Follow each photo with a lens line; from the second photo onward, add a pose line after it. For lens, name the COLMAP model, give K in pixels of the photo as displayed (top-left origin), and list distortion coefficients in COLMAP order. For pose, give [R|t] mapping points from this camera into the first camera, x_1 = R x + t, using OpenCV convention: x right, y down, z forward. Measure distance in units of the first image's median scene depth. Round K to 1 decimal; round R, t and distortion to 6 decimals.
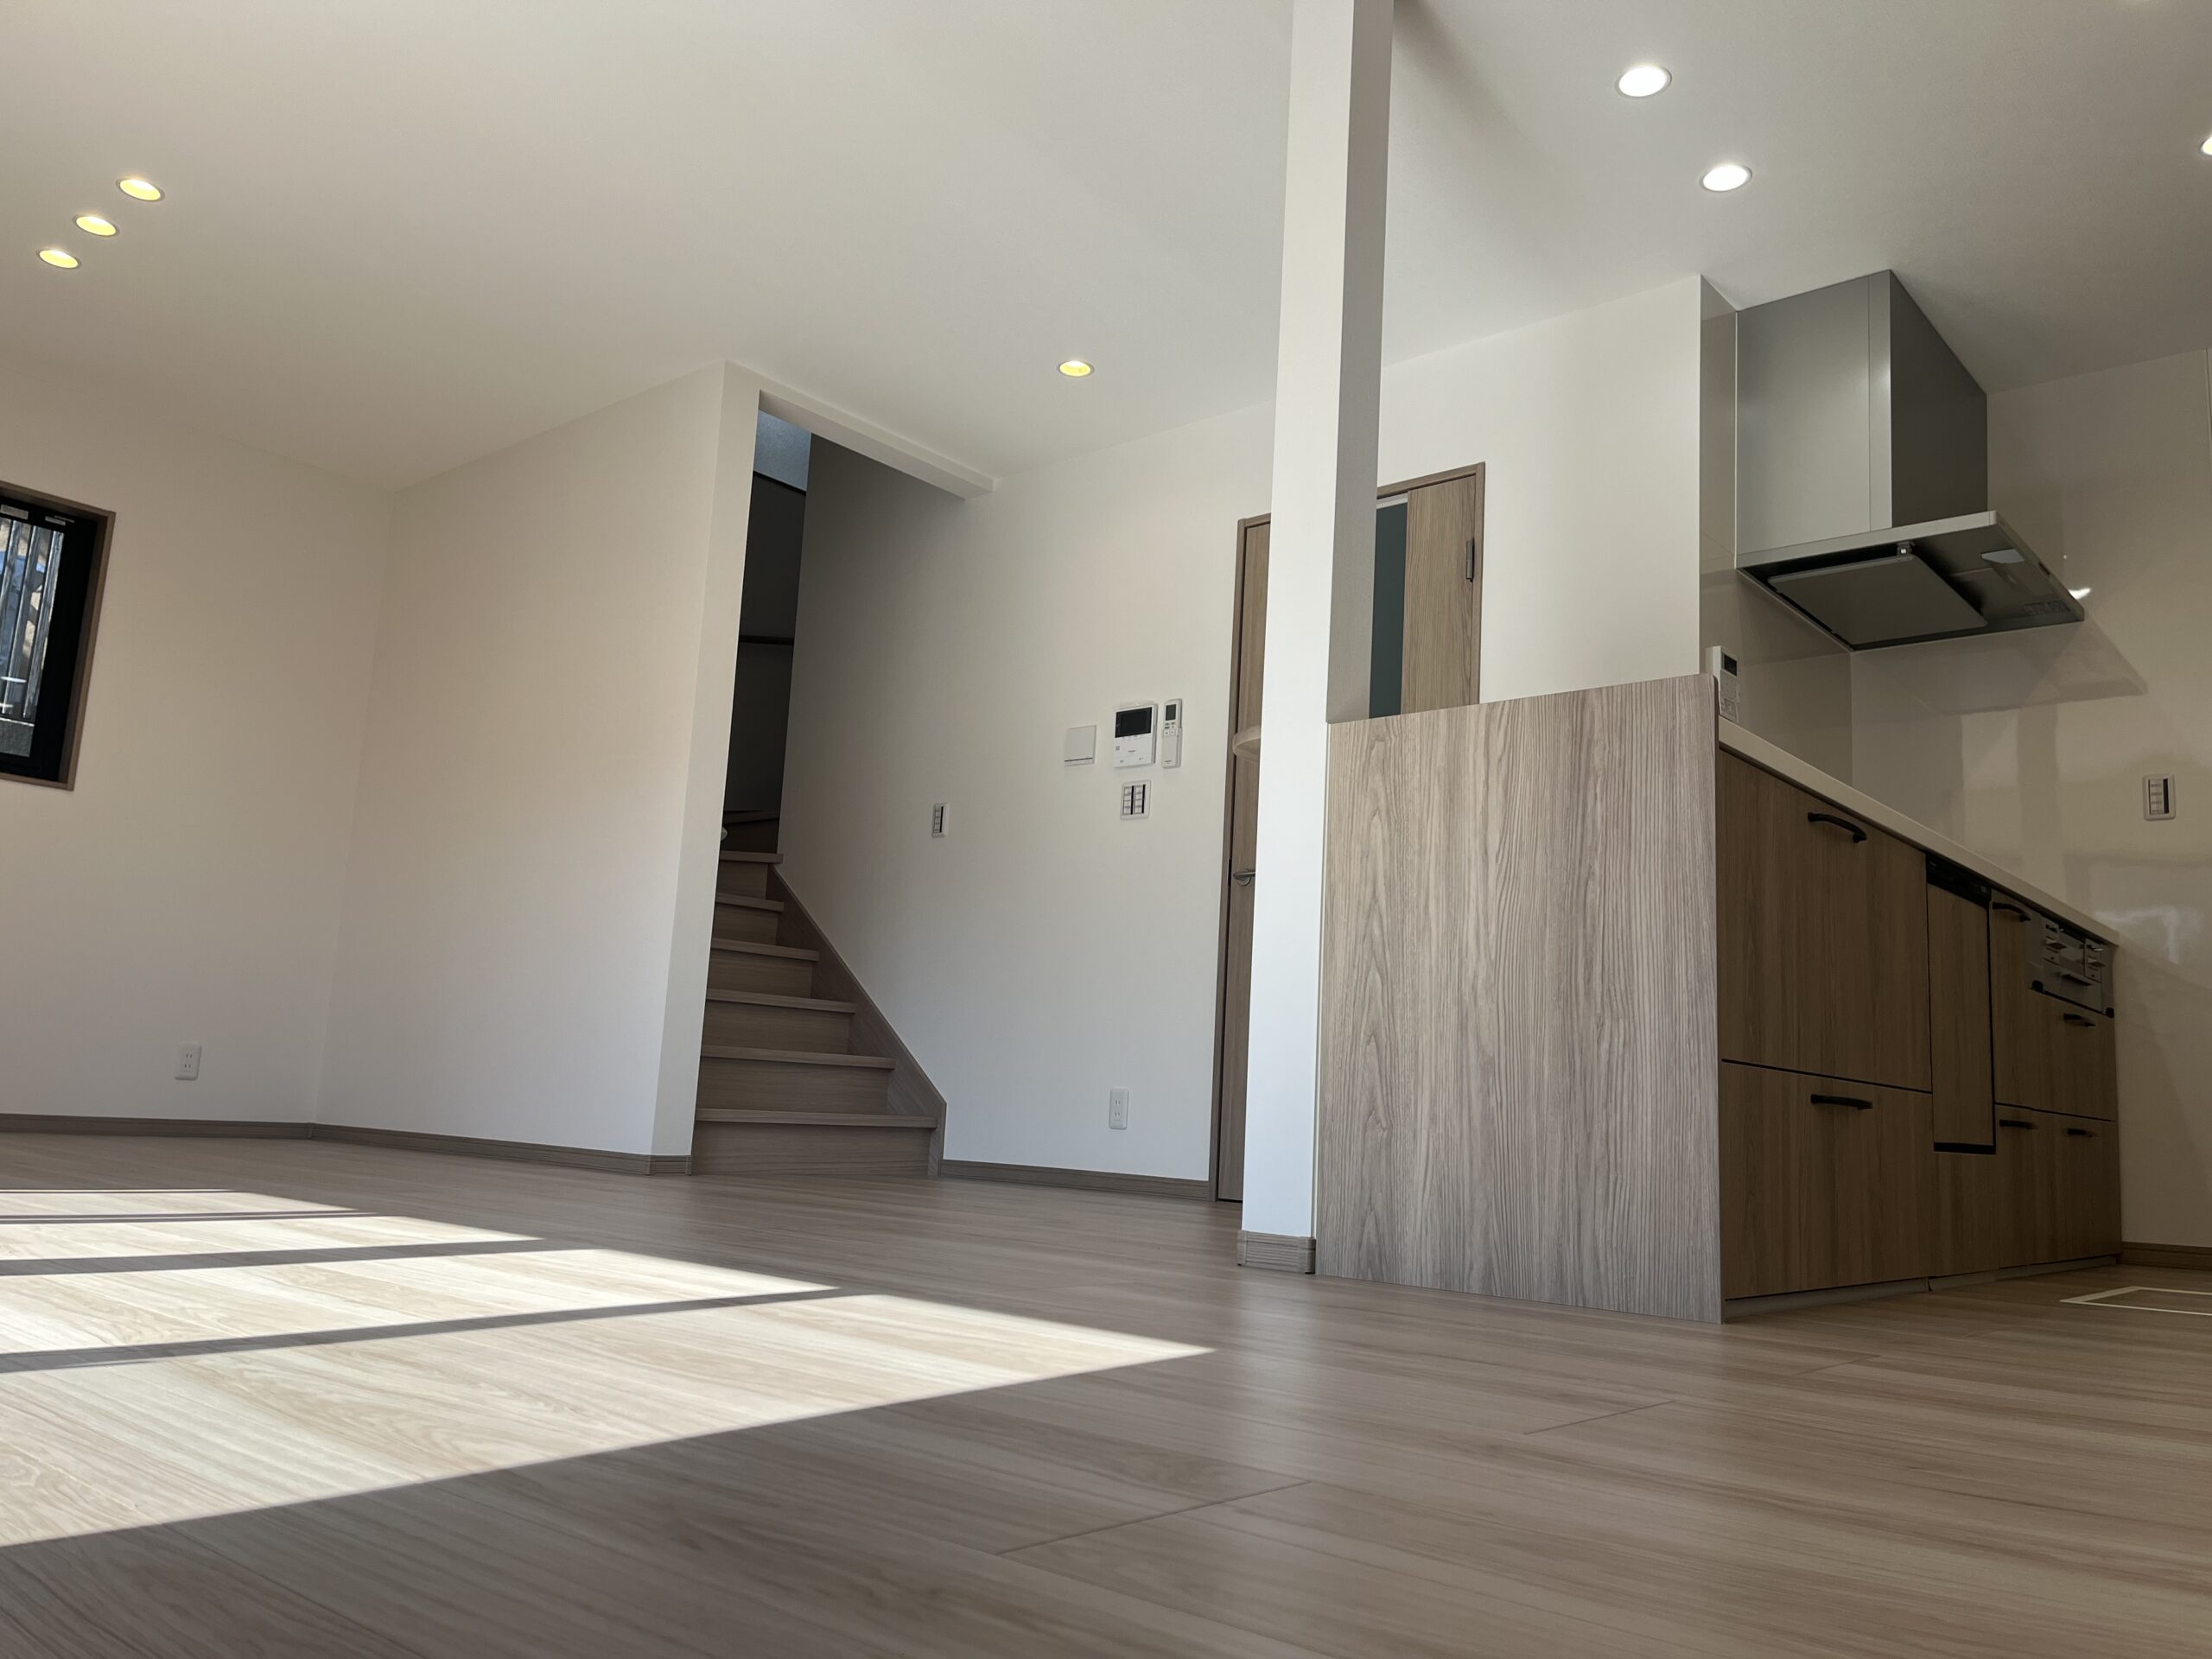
lens RADIAL K [[1673.7, 0, 1099.0], [0, 1673.7, 843.9], [0, 0, 1]] dist [0.033148, -0.023483]
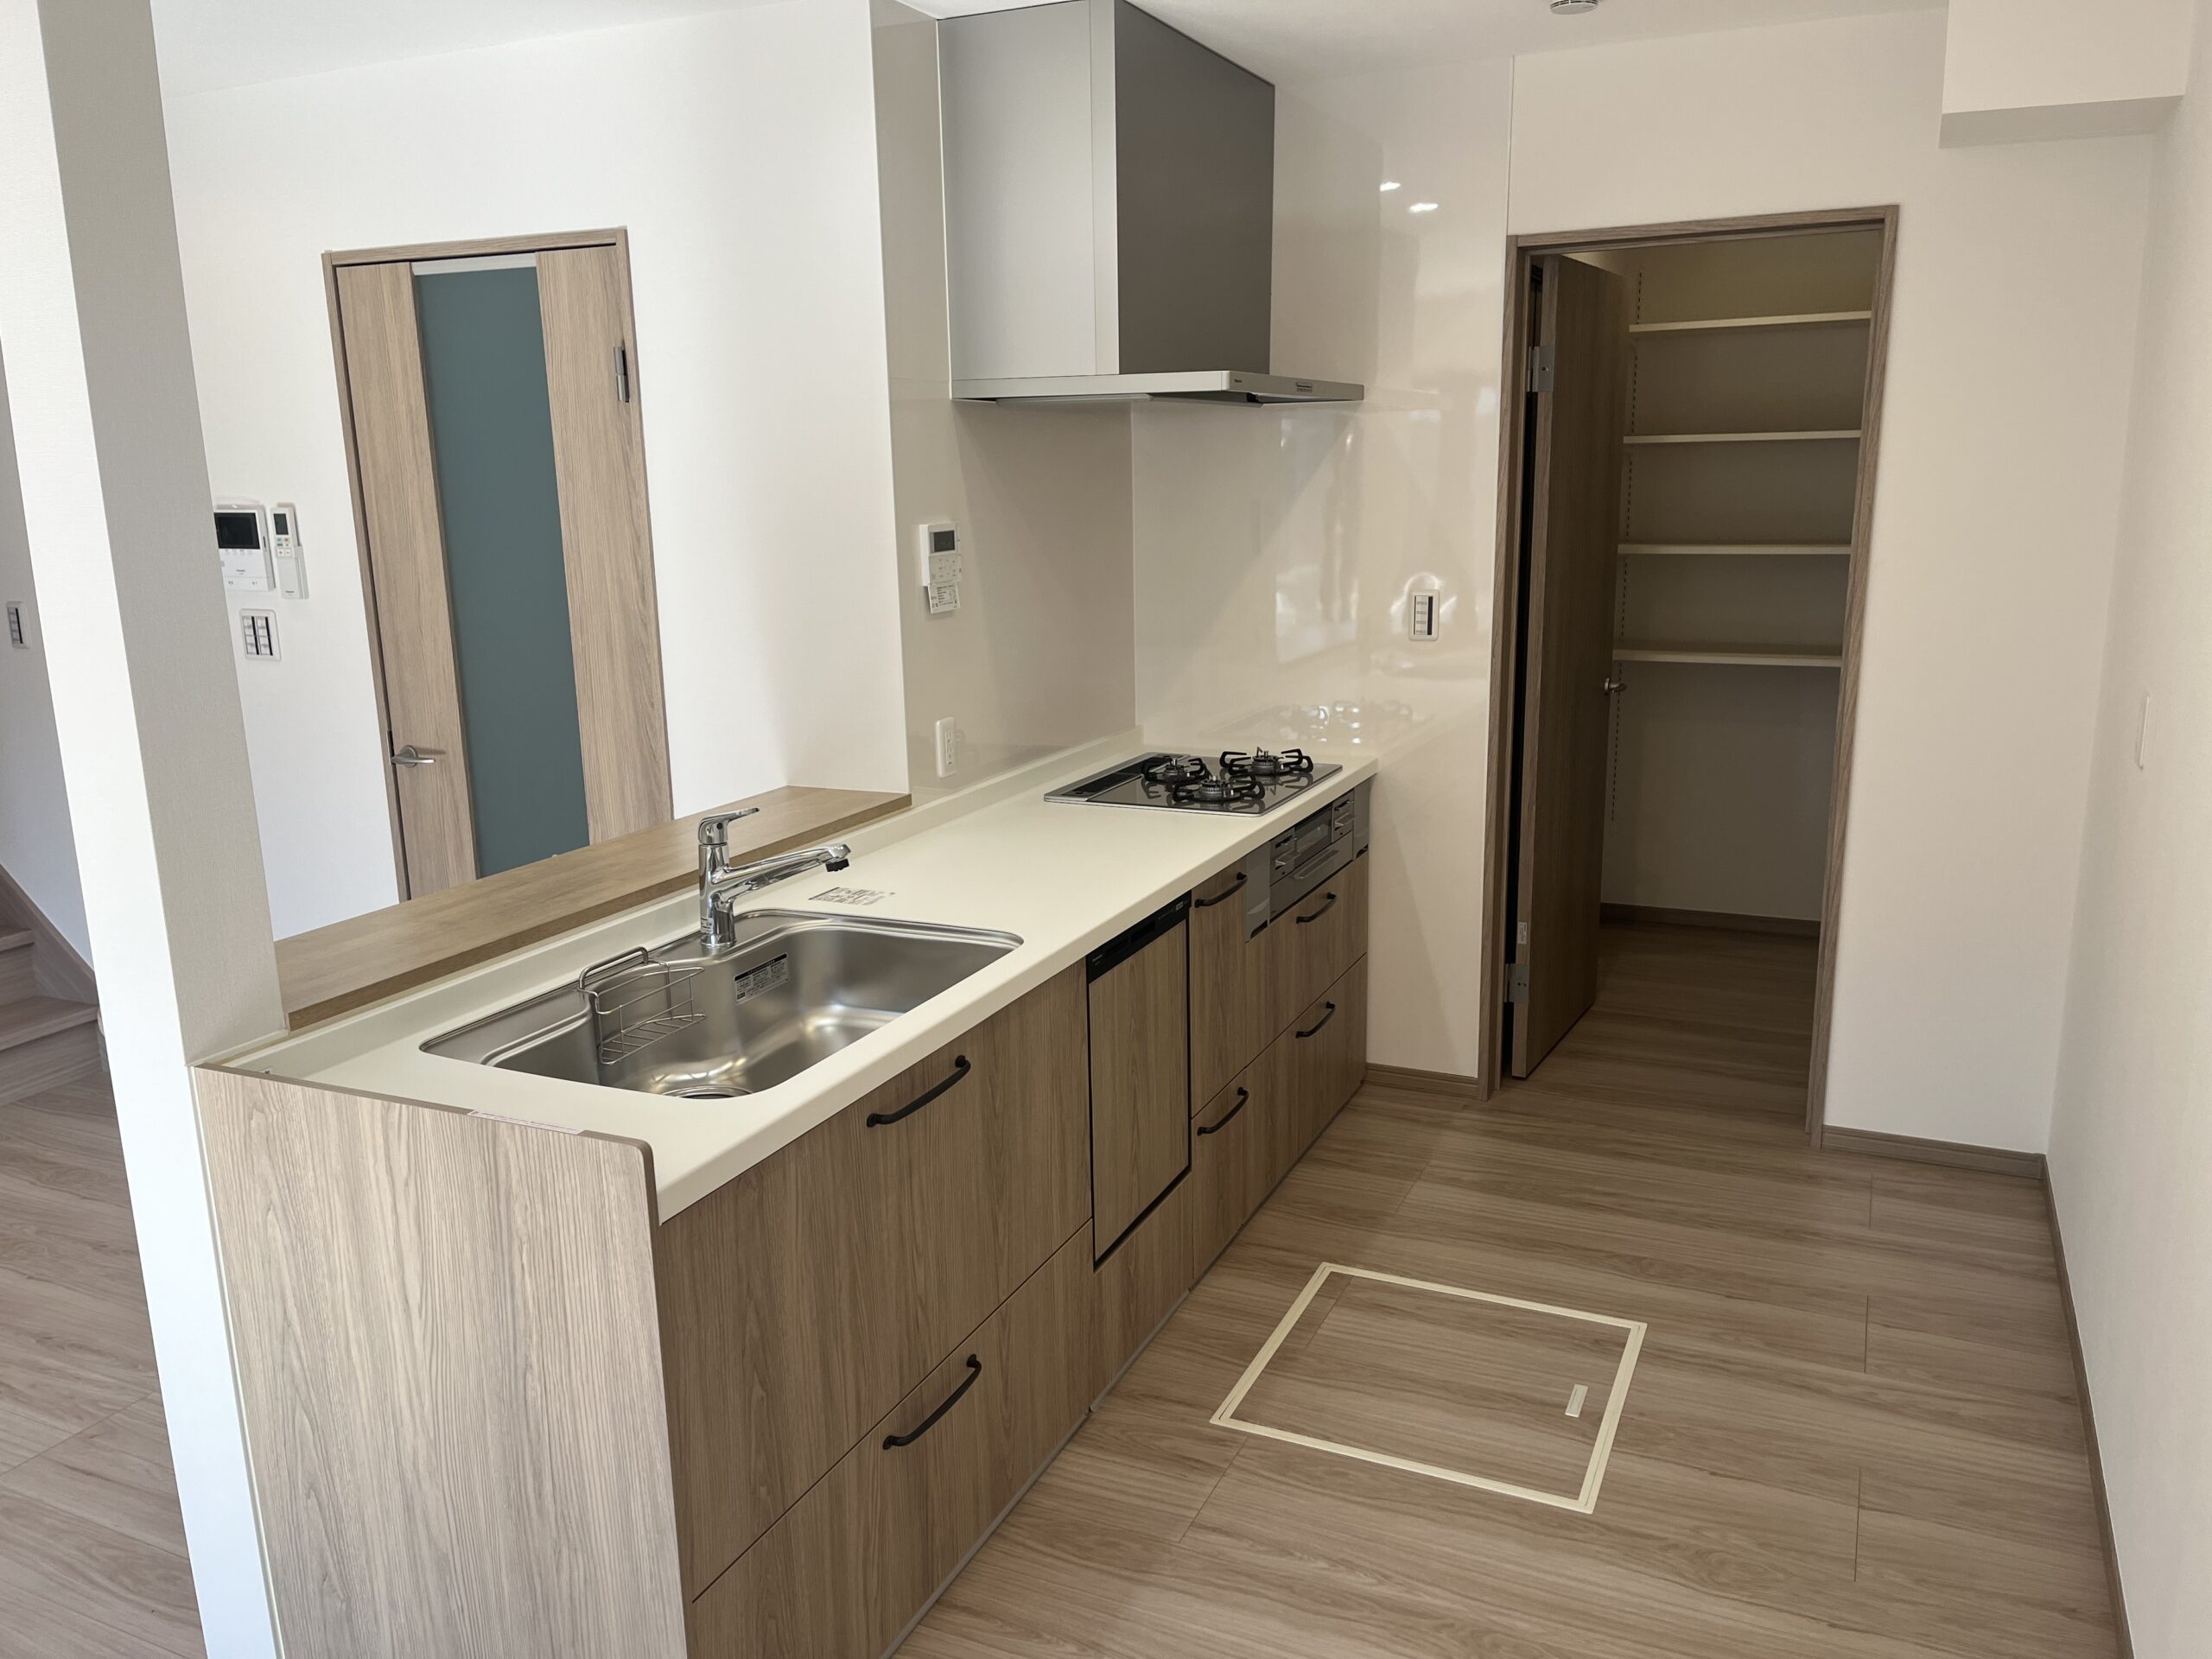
lens RADIAL K [[1673.7, 0, 1129.4], [0, 1673.7, 830.7], [0, 0, 1]] dist [0.033148, -0.023483]
pose [[0.954295, -0.134808, 0.266736, 0.355964], [0.023140, 0.923140, 0.383767, -0.446886], [-0.297969, -0.360055, 0.884067, 0.331243]]
